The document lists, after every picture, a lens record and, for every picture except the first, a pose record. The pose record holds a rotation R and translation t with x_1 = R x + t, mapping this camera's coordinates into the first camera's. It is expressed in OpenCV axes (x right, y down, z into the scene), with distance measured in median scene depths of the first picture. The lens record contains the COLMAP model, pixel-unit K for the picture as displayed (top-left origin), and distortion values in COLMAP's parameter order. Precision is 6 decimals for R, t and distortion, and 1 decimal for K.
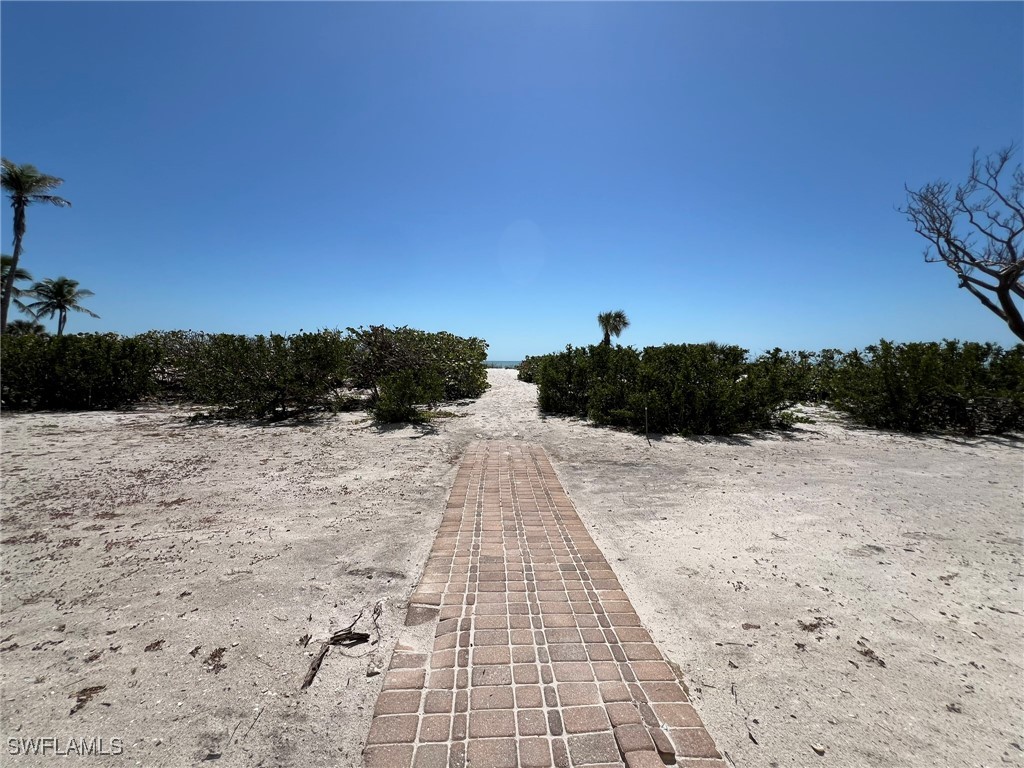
lens RADIAL K [[411.5, 0, 507.9], [0, 411.5, 384.0], [0, 0, 1]] dist [0.001660, -0.000066]
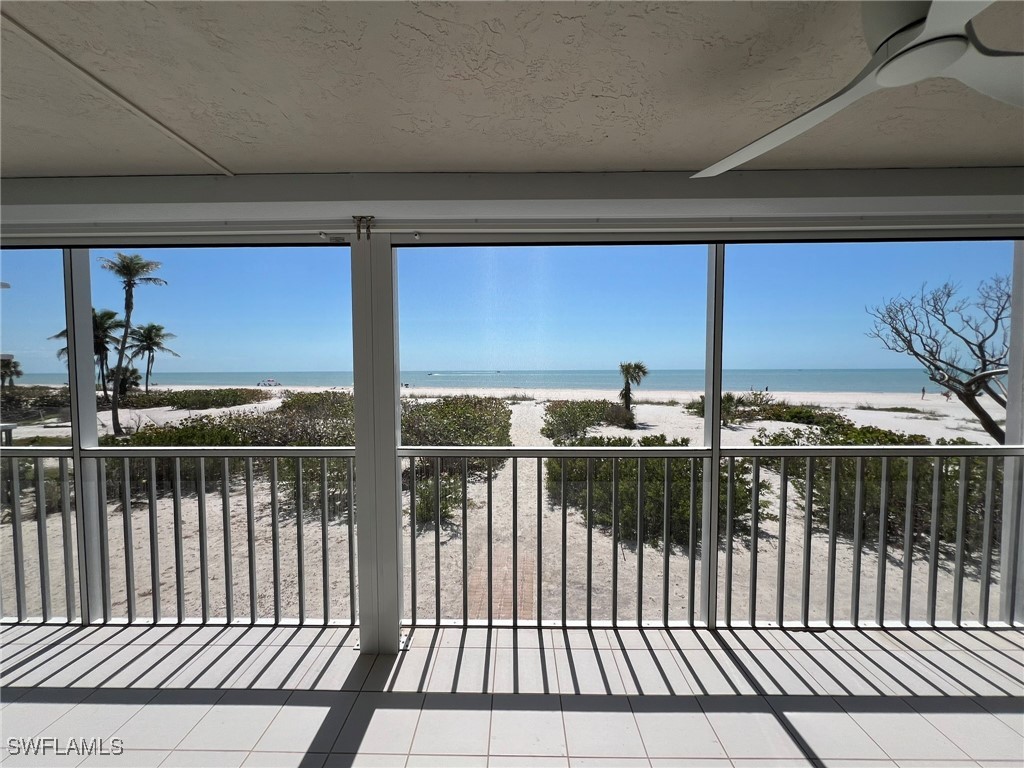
lens RADIAL K [[411.5, 0, 511.4], [0, 411.5, 383.2], [0, 0, 1]] dist [0.001660, -0.000066]
pose [[0.996155, -0.005133, -0.087455, 0.034593], [0.003635, 0.999844, -0.017277, -0.103051], [0.087530, 0.016893, 0.996019, -0.086325]]
